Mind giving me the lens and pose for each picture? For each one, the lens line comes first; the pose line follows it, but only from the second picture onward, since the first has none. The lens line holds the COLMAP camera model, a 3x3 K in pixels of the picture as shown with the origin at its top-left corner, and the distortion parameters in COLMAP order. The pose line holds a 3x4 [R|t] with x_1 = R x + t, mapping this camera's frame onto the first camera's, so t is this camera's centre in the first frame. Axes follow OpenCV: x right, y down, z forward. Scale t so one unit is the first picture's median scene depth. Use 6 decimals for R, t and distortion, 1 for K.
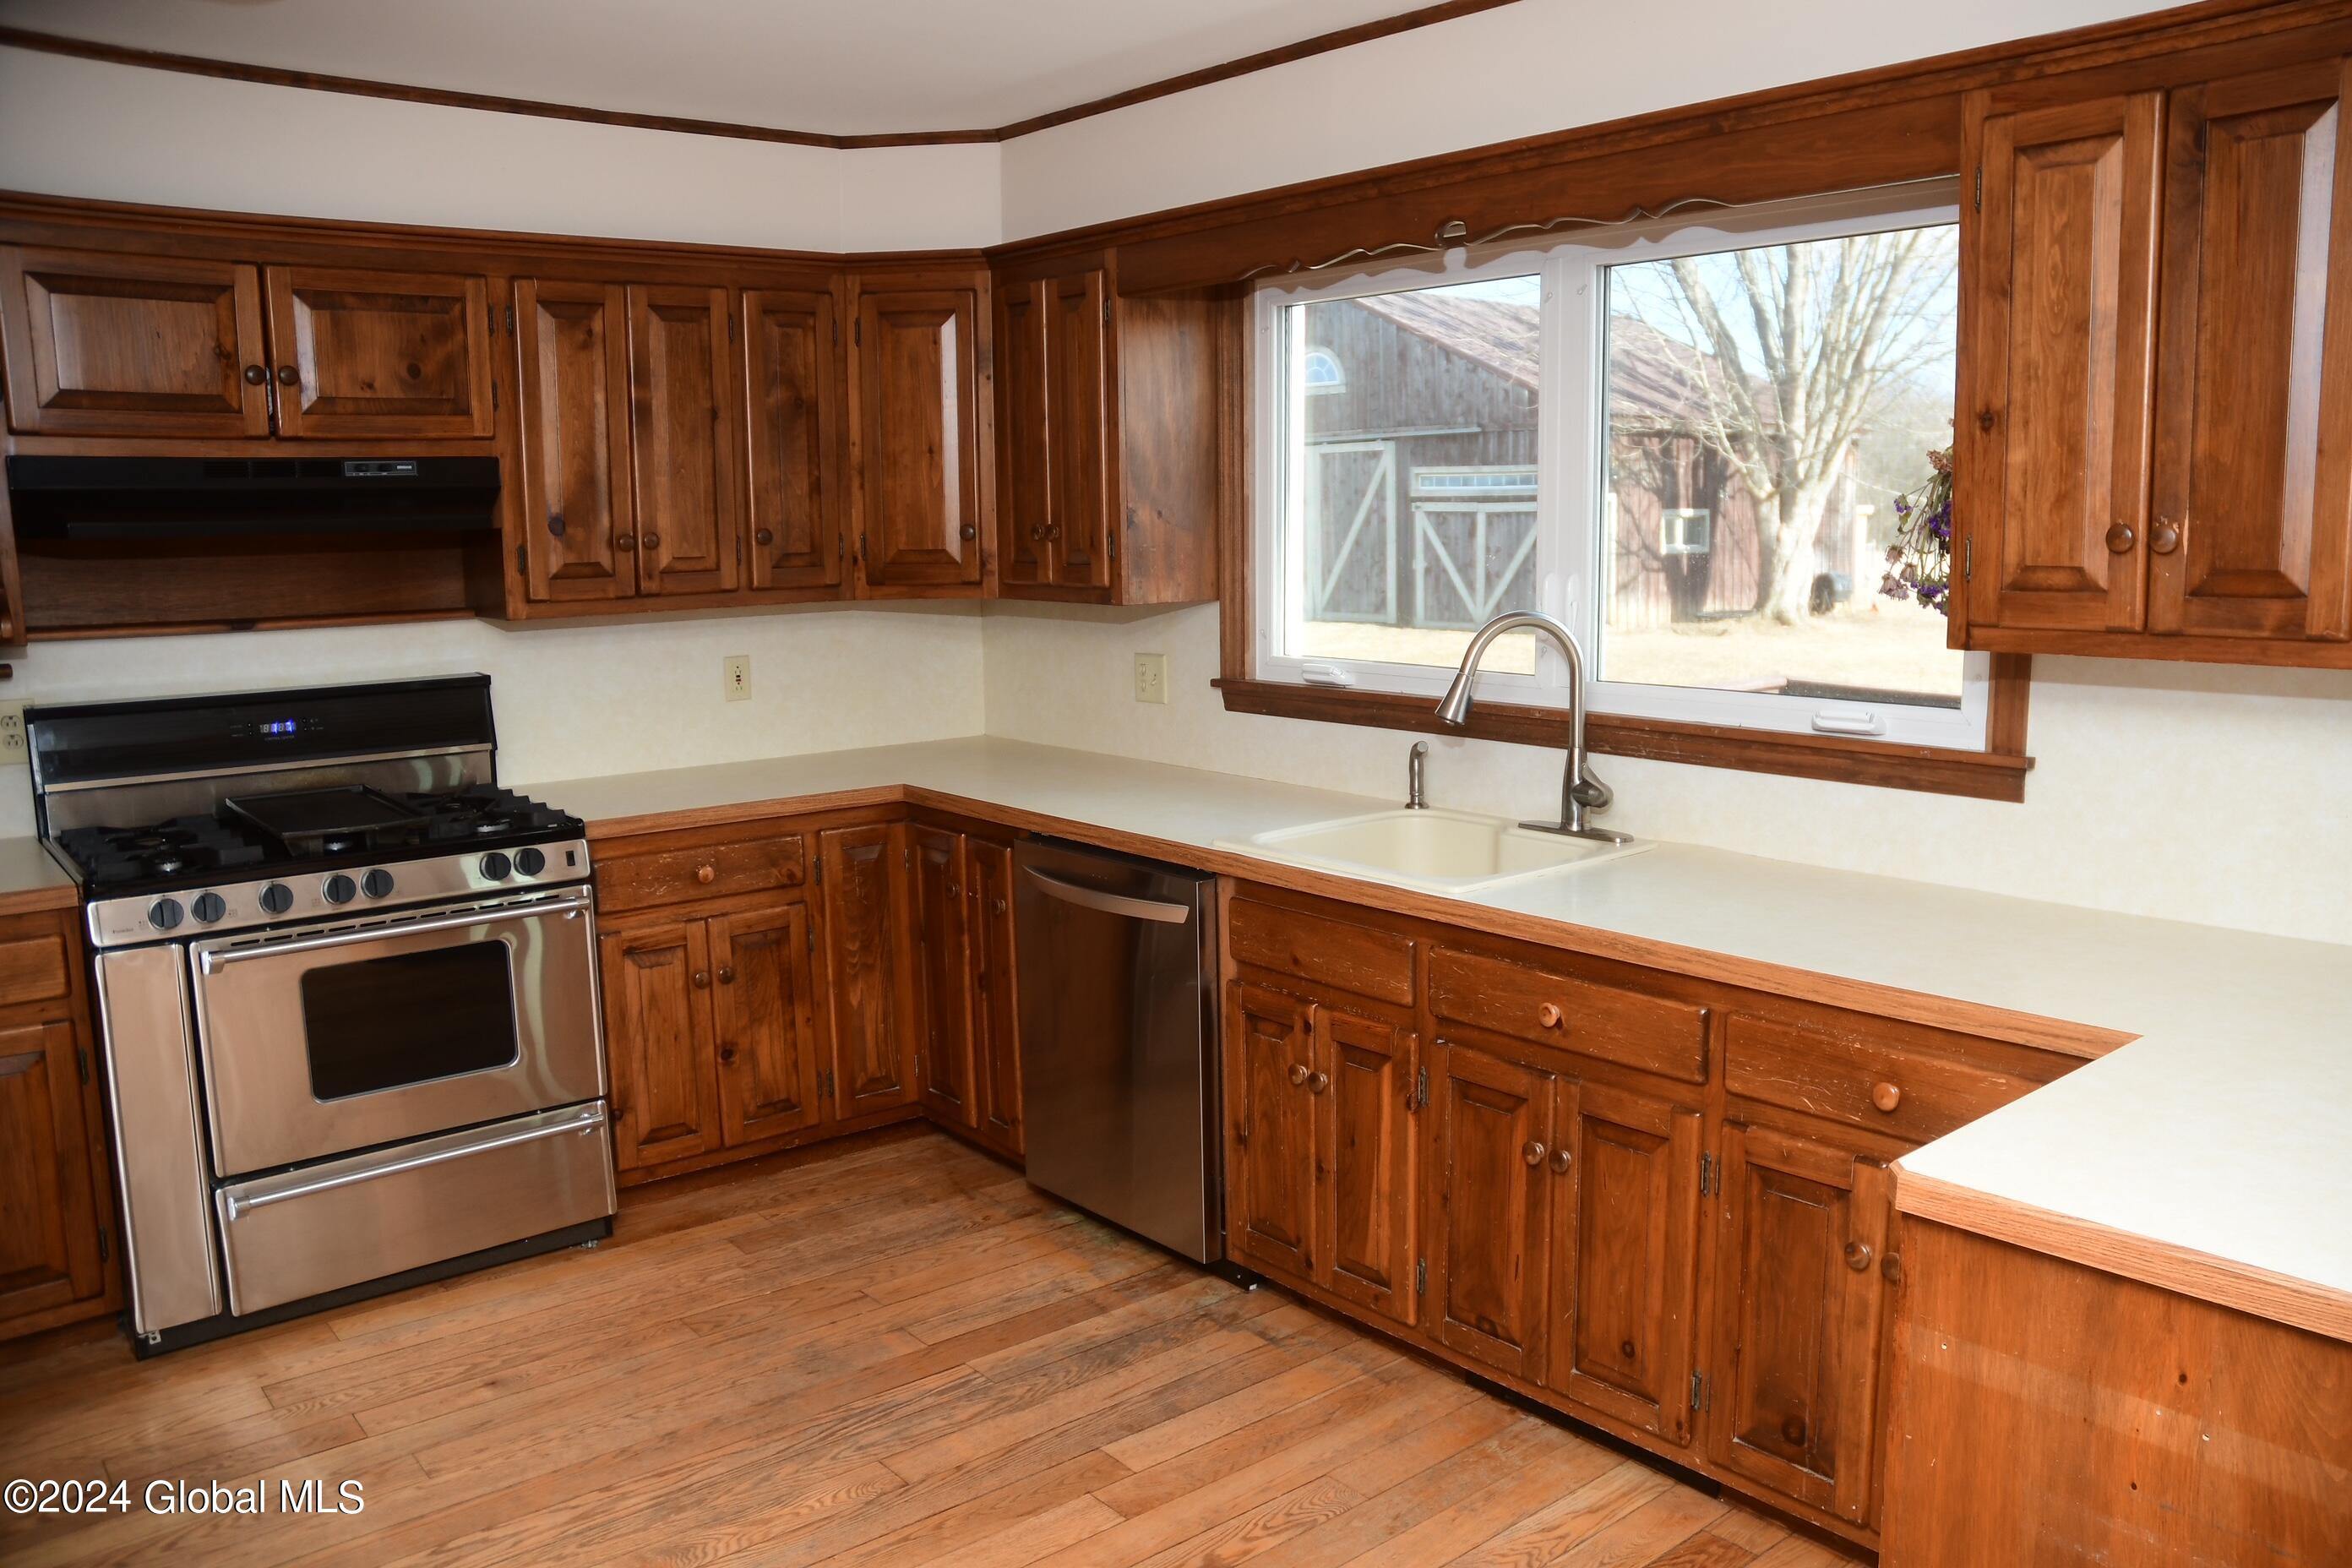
lens RADIAL K [[1826.6, 0, 1189.3], [0, 1826.6, 771.4], [0, 0, 1]] dist [-0.139613, 0.097788]
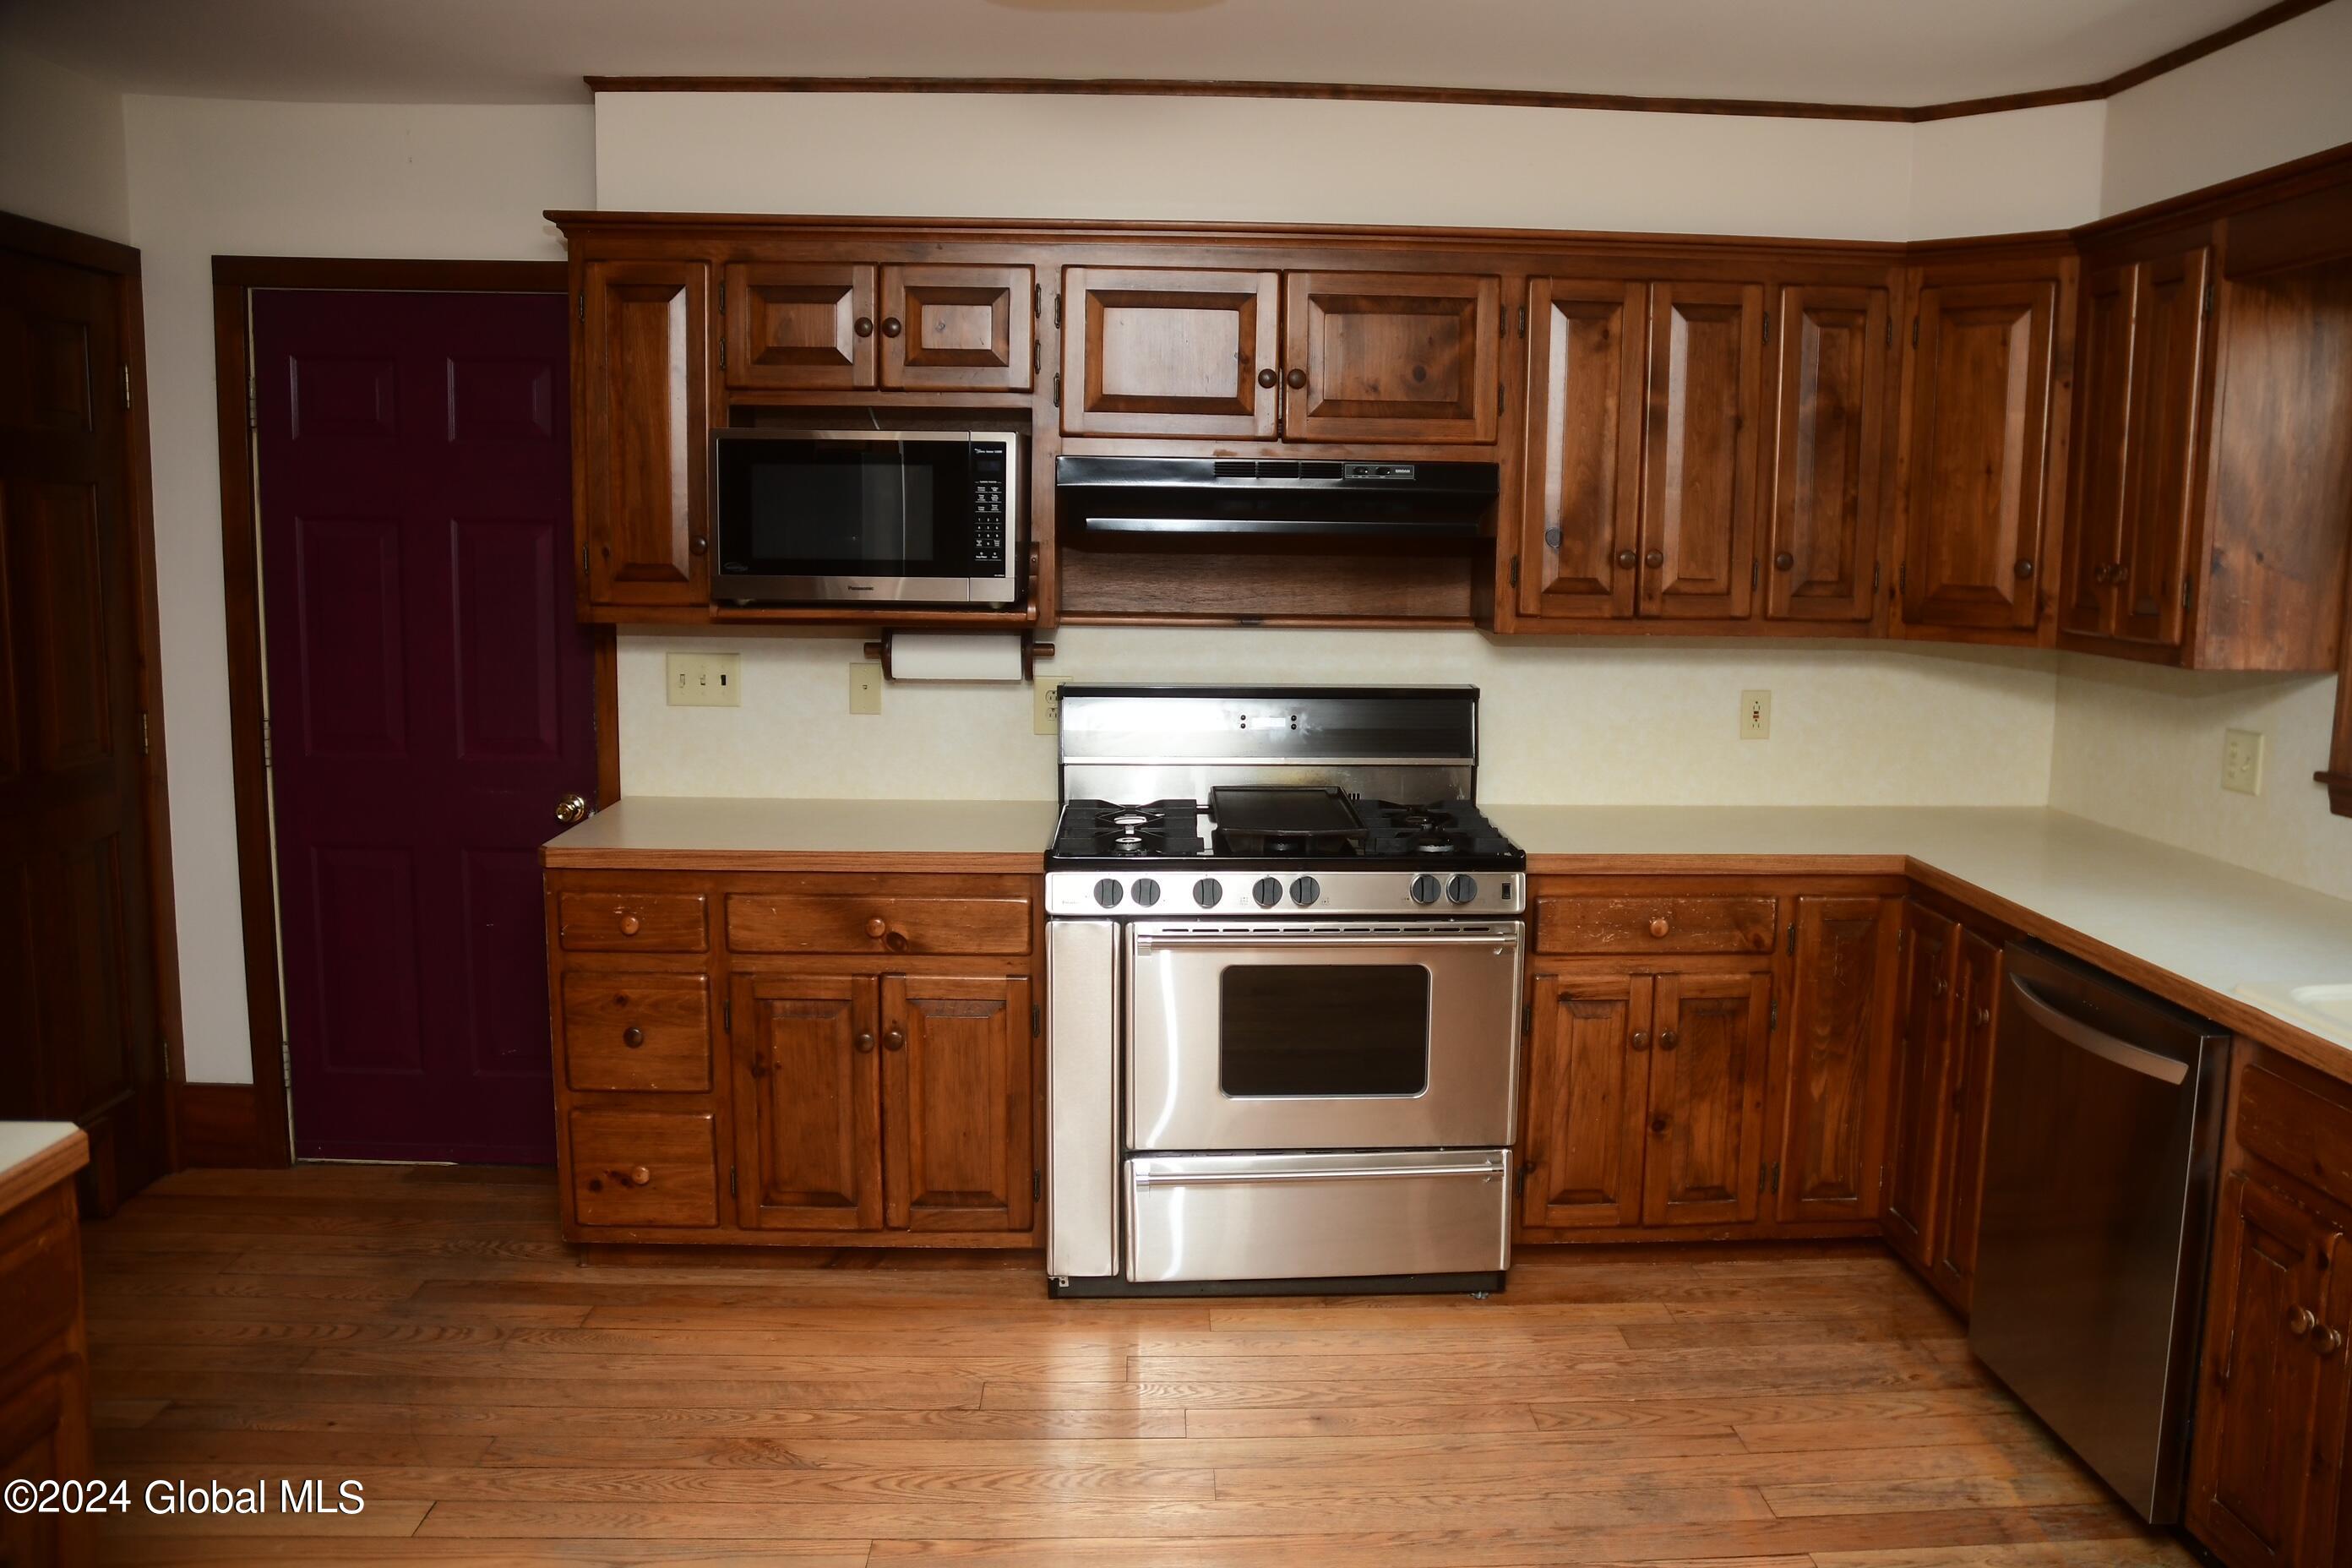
lens RADIAL K [[1826.6, 0, 1185.4], [0, 1826.6, 793.5], [0, 0, 1]] dist [-0.139613, 0.097788]
pose [[0.800833, 0.109696, -0.588755, 0.069367], [-0.107574, 0.993441, 0.038774, -0.019174], [0.589147, 0.032283, 0.807381, 0.117132]]
